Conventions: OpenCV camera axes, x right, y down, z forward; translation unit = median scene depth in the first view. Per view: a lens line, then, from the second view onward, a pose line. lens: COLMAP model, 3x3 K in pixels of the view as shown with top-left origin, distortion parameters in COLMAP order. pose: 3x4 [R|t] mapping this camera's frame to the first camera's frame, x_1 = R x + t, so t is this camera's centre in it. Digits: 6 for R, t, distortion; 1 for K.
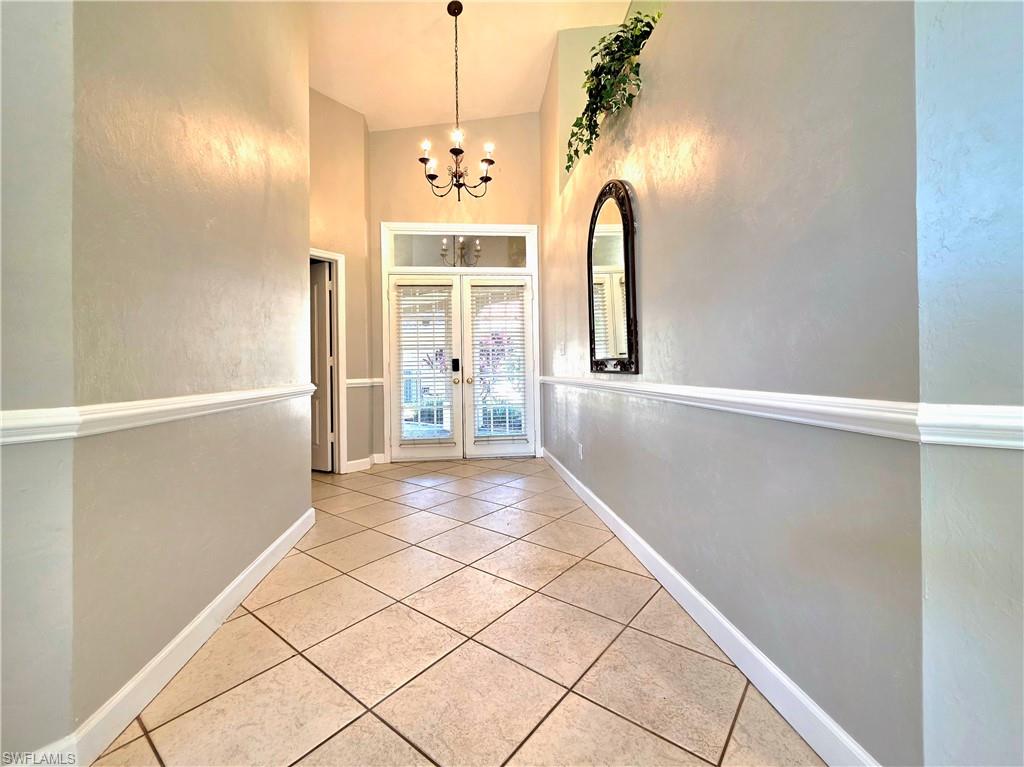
lens RADIAL K [[379.9, 0, 508.1], [0, 379.9, 368.0], [0, 0, 1]] dist [-0.000750, -0.000084]
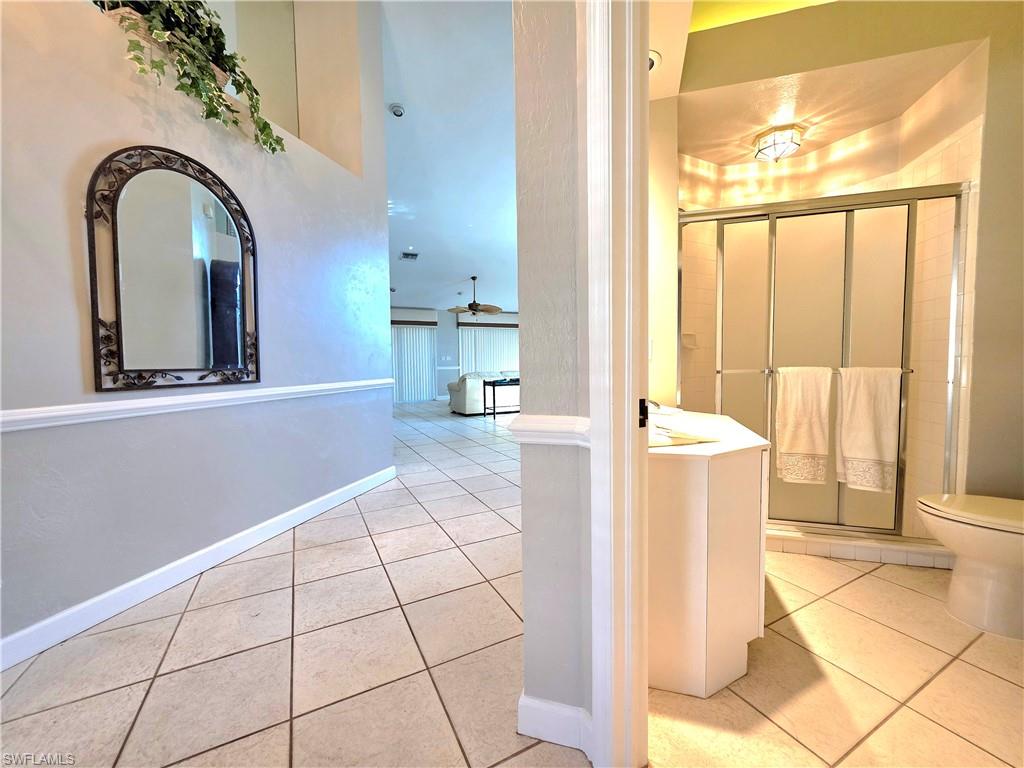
lens RADIAL K [[414.5, 0, 507.9], [0, 414.5, 383.8], [0, 0, 1]] dist [-0.000772, -0.000082]
pose [[-0.892333, 0.004651, 0.451354, -0.447407], [0.028665, 0.998512, 0.046382, -0.006866], [-0.450467, 0.054327, -0.891139, 0.887215]]
